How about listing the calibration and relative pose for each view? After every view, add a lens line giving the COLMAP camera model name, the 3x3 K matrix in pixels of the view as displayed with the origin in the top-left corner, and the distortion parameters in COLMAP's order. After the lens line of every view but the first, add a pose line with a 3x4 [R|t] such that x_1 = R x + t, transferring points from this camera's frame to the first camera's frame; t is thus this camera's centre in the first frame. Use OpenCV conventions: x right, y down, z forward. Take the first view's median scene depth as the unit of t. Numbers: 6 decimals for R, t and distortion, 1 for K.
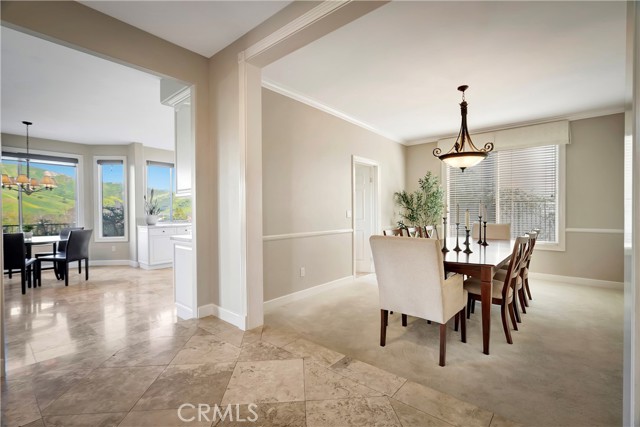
lens RADIAL K [[293.3, 0, 318.6], [0, 293.3, 216.1], [0, 0, 1]] dist [0.000758, 0.000658]
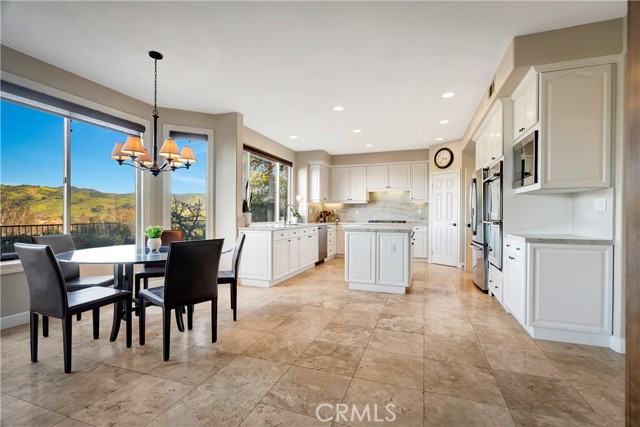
lens RADIAL K [[293.3, 0, 318.4], [0, 293.3, 215.1], [0, 0, 1]] dist [0.000758, 0.000658]
pose [[0.931460, 0.009480, 0.363720, -0.677778], [-0.004825, 0.999894, -0.013706, 0.010985], [-0.363812, 0.011012, 0.931407, 0.245065]]
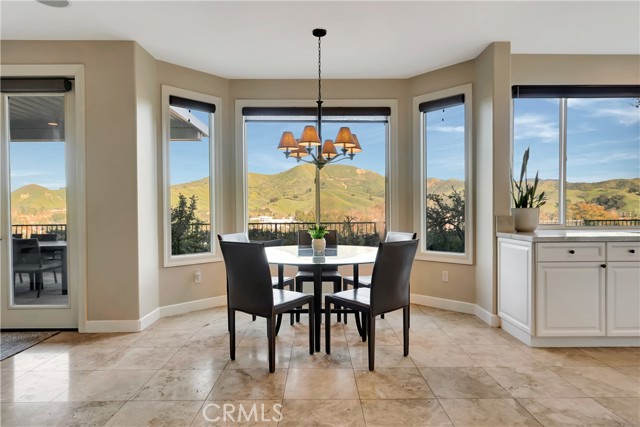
lens RADIAL K [[387.9, 0, 319.8], [0, 387.9, 215.8], [0, 0, 1]] dist [-0.000200, 0.000811]
pose [[0.664415, 0.013478, -0.747242, -0.350010], [-0.010809, 0.999906, 0.008425, 0.005126], [0.747285, 0.002479, 0.664499, 0.404077]]
